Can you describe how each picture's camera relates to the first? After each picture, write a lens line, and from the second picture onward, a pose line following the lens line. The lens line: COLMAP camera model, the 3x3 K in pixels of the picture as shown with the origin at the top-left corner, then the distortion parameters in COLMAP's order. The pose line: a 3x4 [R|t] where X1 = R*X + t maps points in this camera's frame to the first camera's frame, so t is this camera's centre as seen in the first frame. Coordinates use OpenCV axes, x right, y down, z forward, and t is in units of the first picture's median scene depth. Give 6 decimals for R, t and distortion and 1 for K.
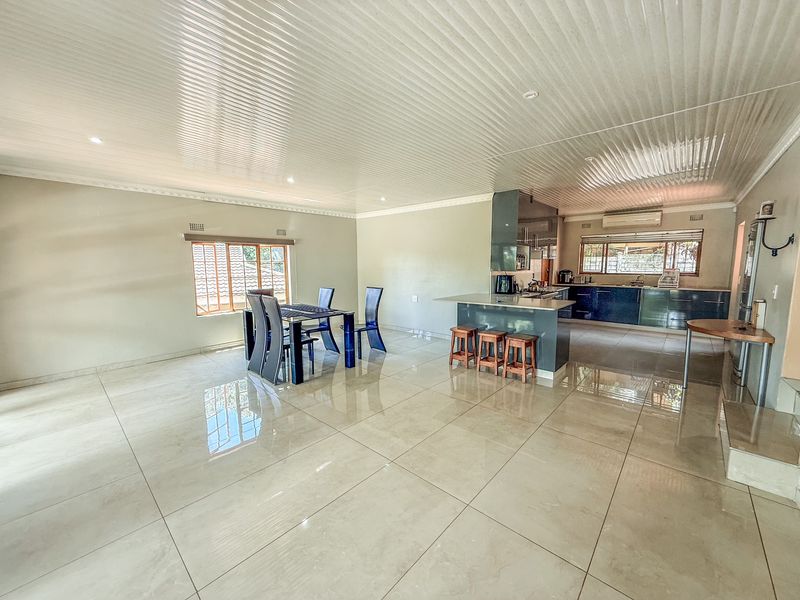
lens RADIAL K [[319.7, 0, 399.8], [0, 319.7, 297.6], [0, 0, 1]] dist [0.000301, 0.000138]
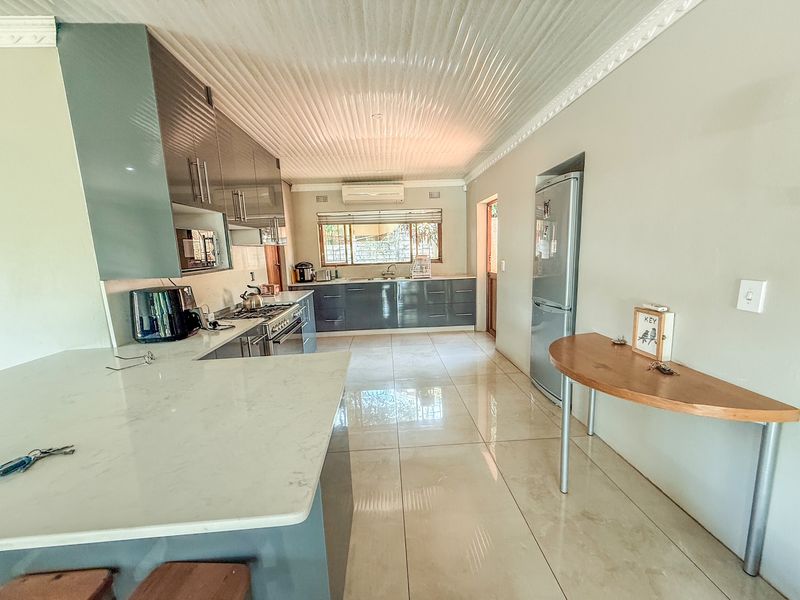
lens RADIAL K [[318.0, 0, 401.7], [0, 318.0, 299.3], [0, 0, 1]] dist [-0.000048, 0.000081]
pose [[0.704112, -0.131933, 0.697725, 0.278900], [0.109744, 0.991001, 0.076640, -0.056858], [-0.701557, 0.022608, 0.712254, 0.566719]]
